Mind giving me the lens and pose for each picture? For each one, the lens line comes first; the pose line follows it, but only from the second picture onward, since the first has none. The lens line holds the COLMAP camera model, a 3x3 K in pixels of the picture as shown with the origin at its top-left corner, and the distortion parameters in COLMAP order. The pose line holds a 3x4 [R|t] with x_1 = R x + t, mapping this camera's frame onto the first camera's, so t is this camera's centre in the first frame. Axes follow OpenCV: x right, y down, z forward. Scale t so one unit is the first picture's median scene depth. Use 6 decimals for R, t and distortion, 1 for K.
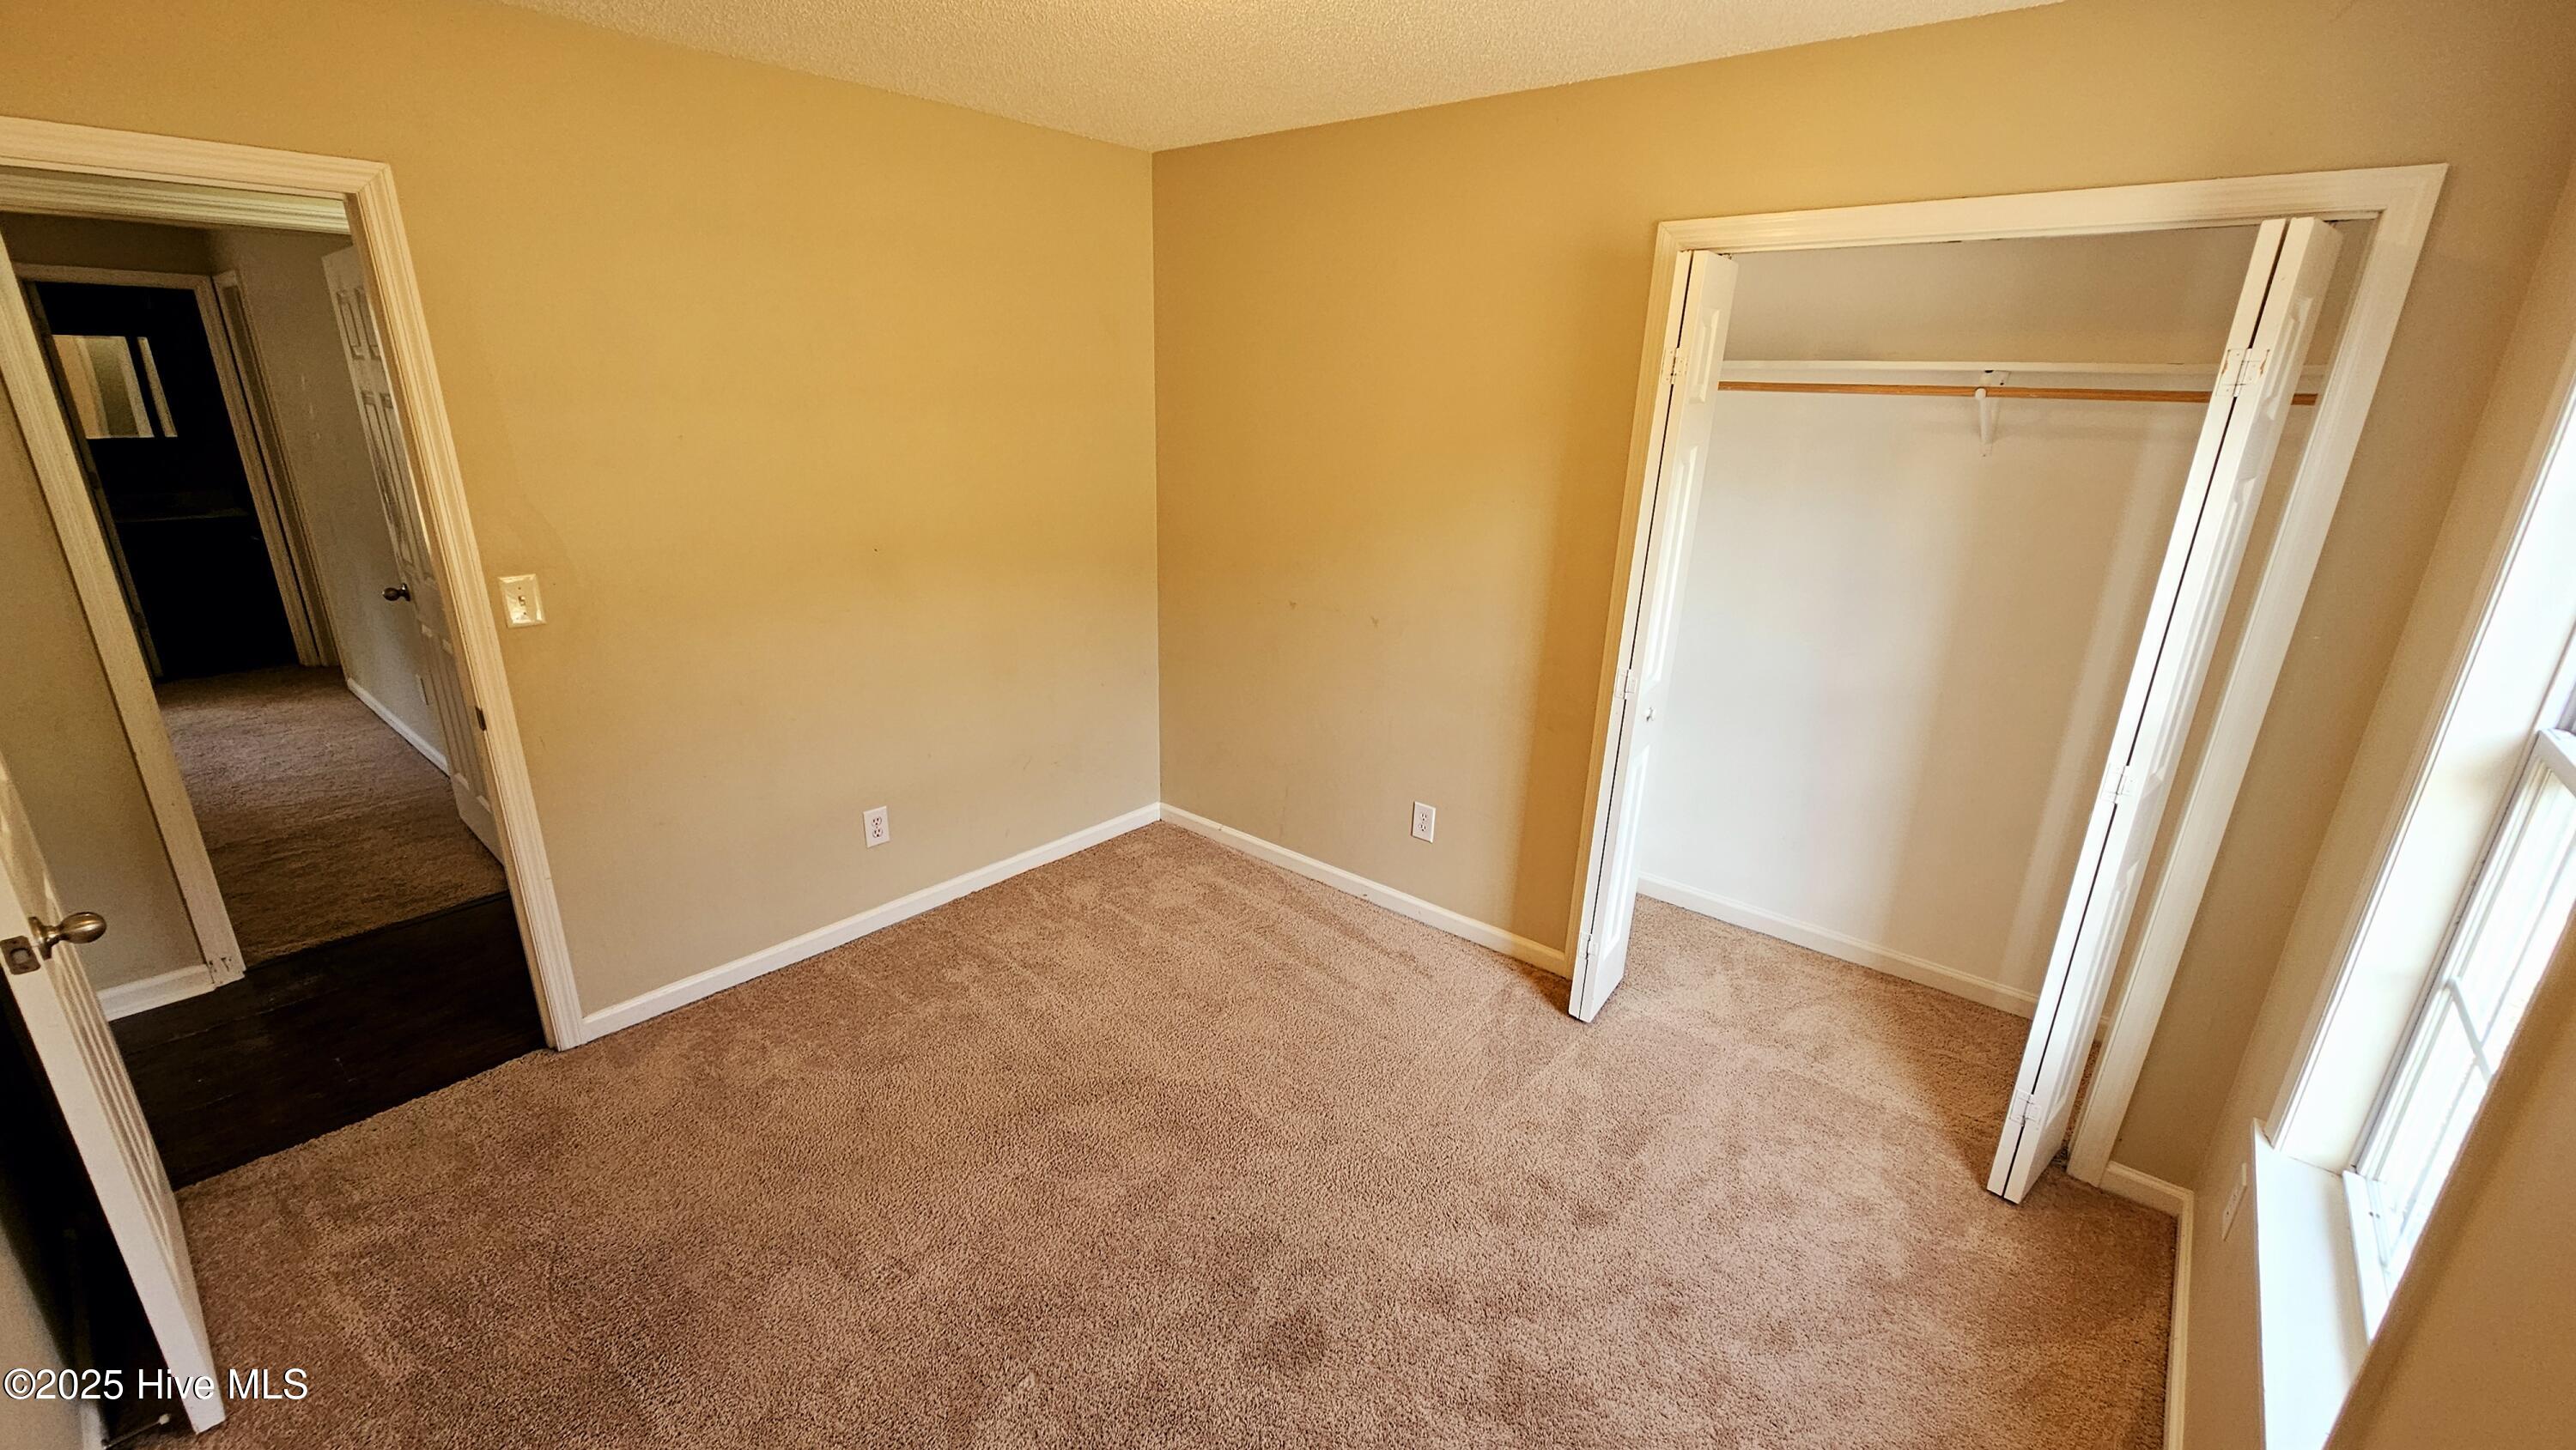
lens RADIAL K [[1052.6, 0, 1281.4], [0, 1052.6, 730.6], [0, 0, 1]] dist [-0.000184, 0.000586]
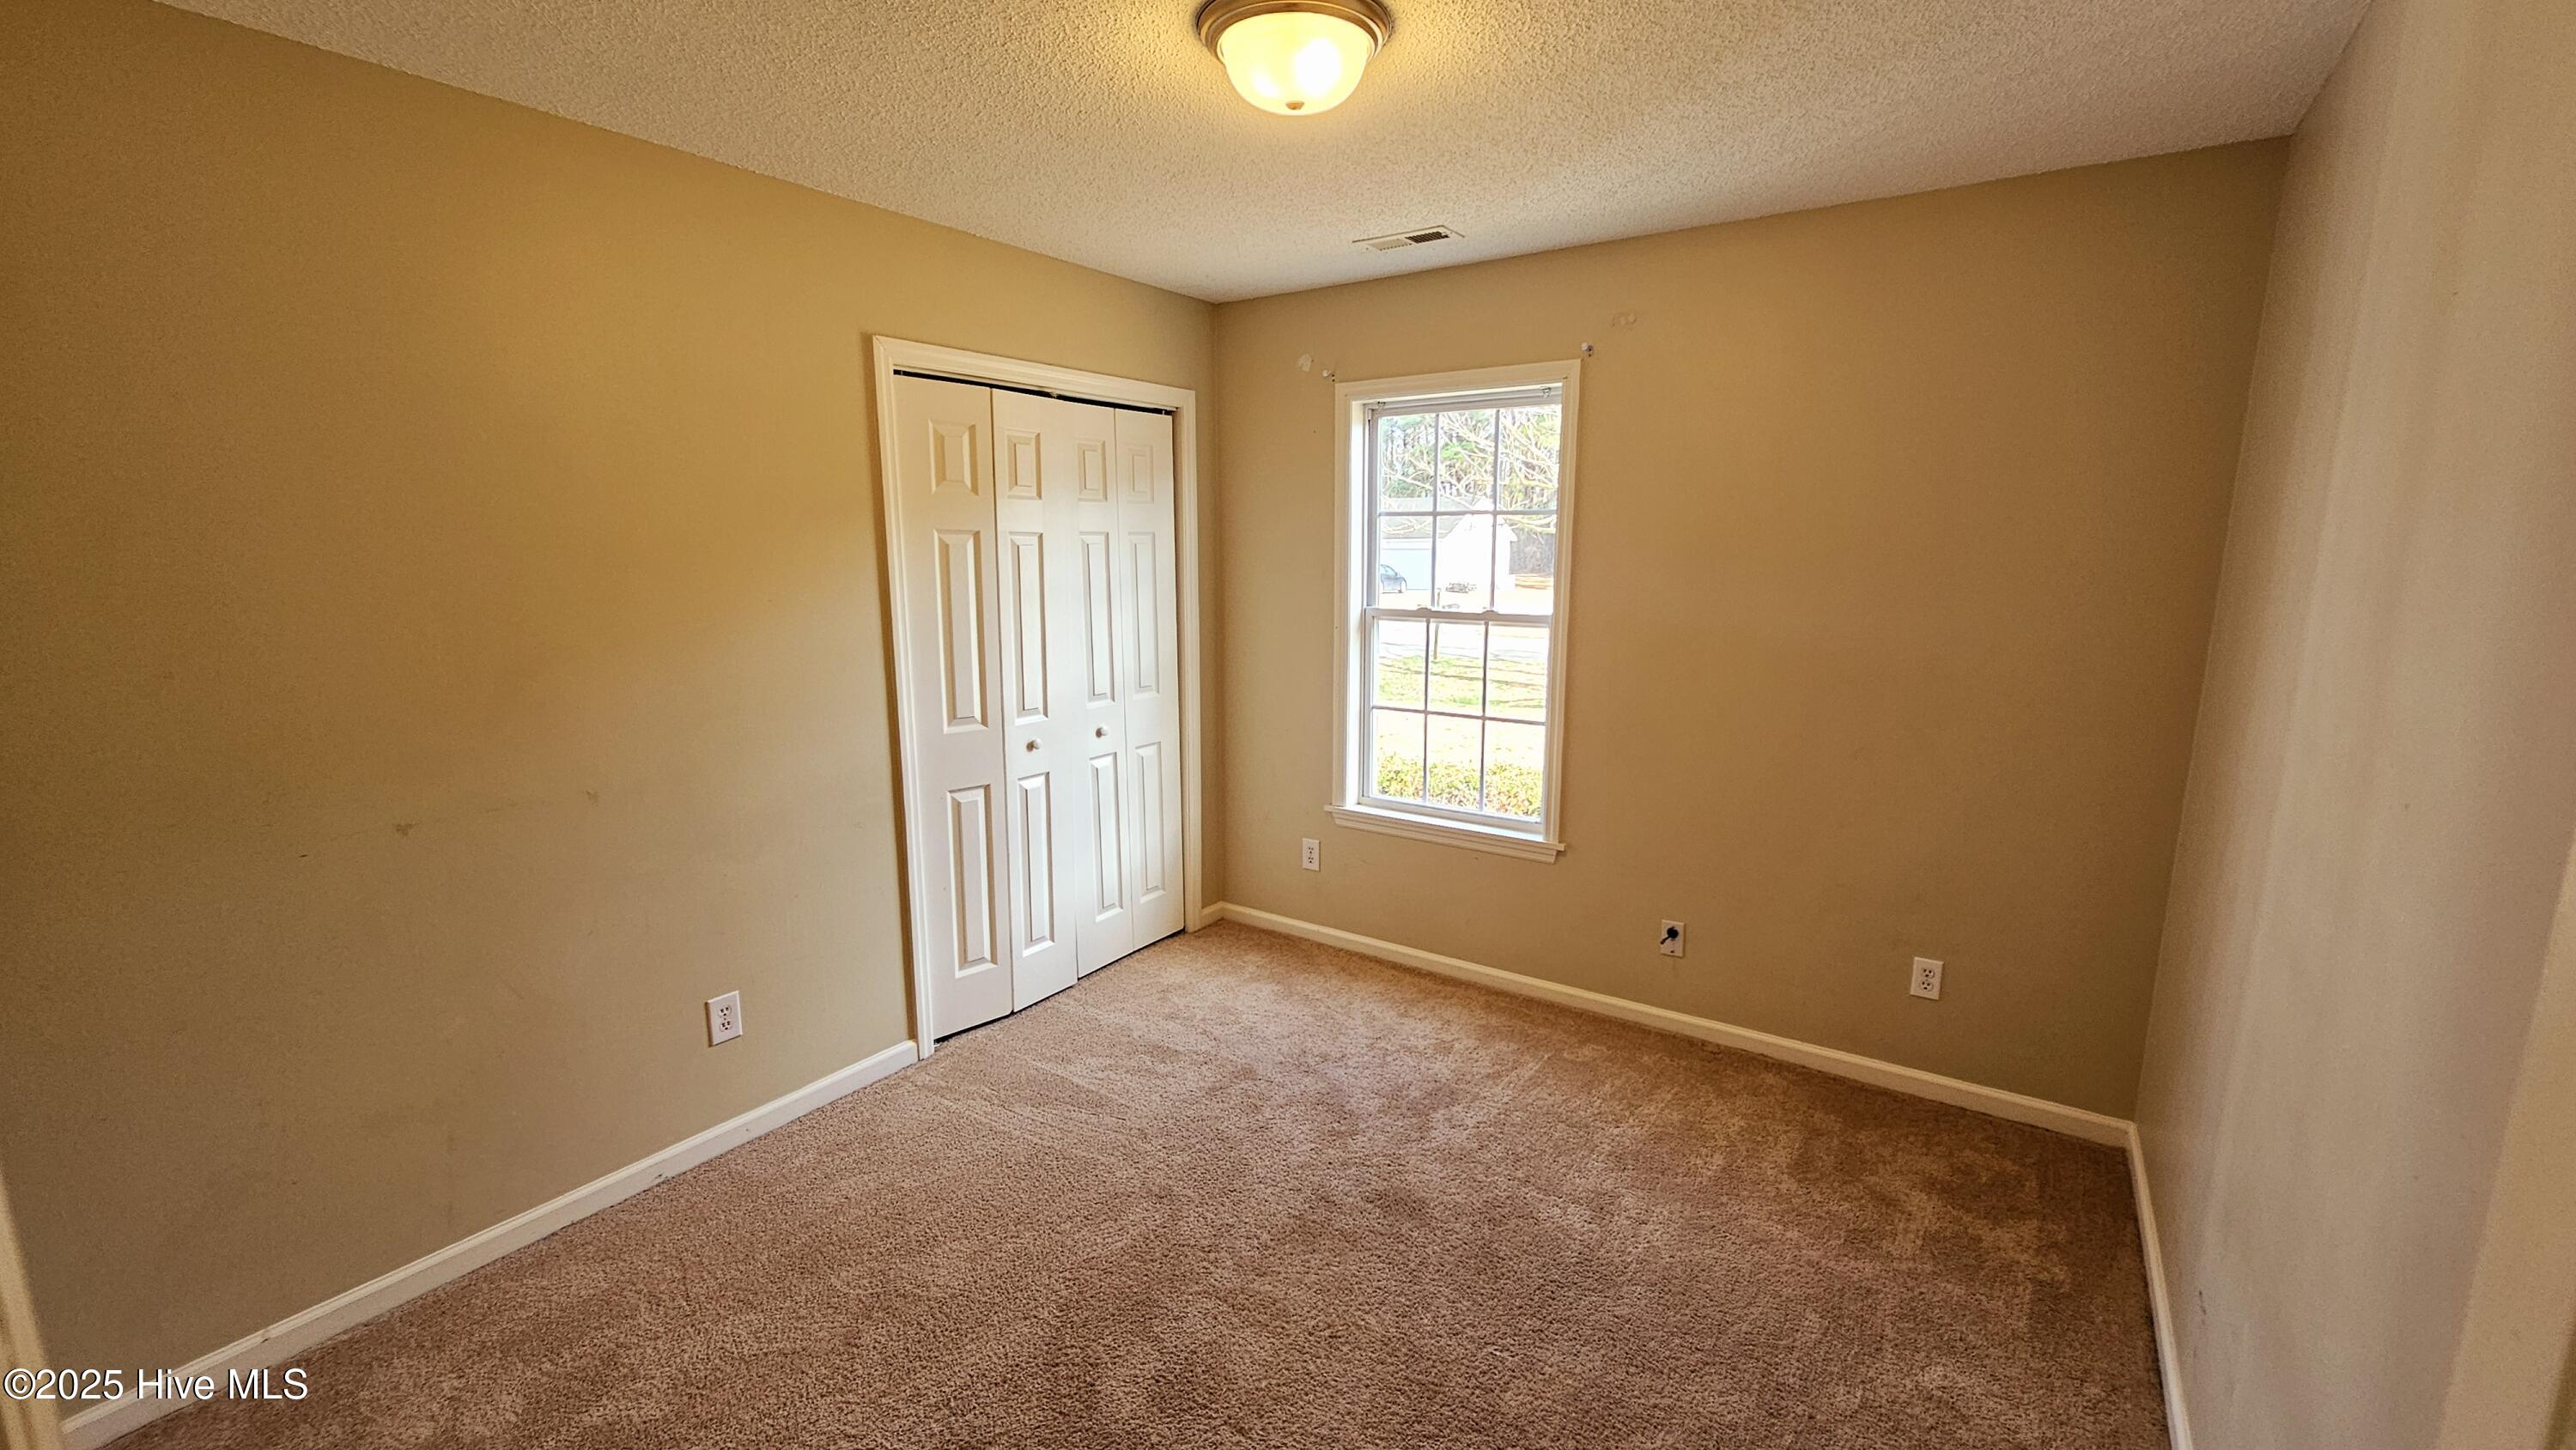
lens RADIAL K [[1052.6, 0, 1282.4], [0, 1052.6, 723.3], [0, 0, 1]] dist [-0.000184, 0.000586]
pose [[-0.094666, -0.194771, 0.976270, -0.910262], [0.309570, 0.926293, 0.214819, -0.228632], [-0.946153, 0.322559, -0.027393, 0.802100]]
